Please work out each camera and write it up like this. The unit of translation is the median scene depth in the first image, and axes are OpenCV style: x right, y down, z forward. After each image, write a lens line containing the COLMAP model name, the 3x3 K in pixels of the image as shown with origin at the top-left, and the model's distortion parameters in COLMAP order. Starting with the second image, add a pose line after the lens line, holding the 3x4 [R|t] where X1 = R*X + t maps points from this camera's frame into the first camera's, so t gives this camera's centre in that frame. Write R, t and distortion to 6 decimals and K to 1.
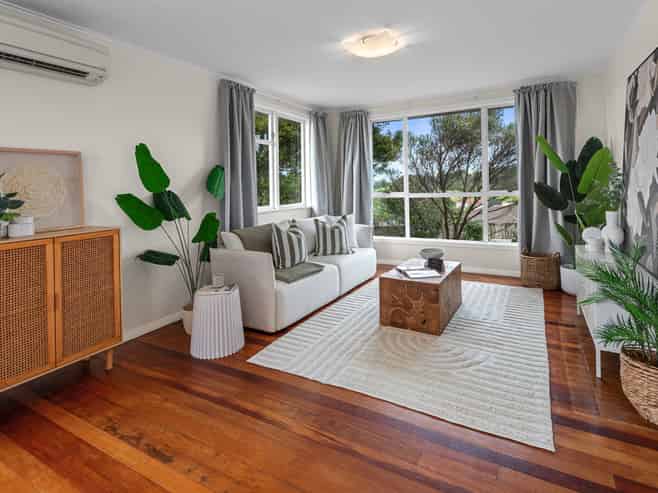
lens RADIAL K [[356.0, 0, 329.1], [0, 356.0, 194.9], [0, 0, 1]] dist [0.002571, -0.000210]
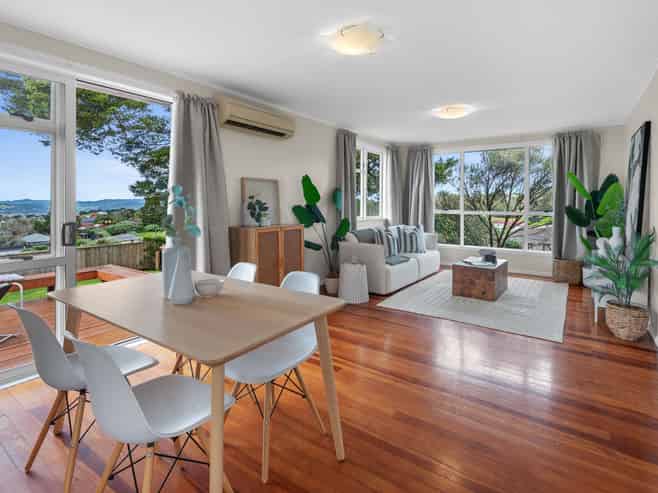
lens RADIAL K [[334.9, 0, 331.3], [0, 334.9, 209.1], [0, 0, 1]] dist [-0.001502, -0.000692]
pose [[0.993564, 0.031899, -0.108691, -0.168355], [-0.032297, 0.999477, -0.001898, 0.009028], [0.108574, 0.005396, 0.994074, -0.359945]]
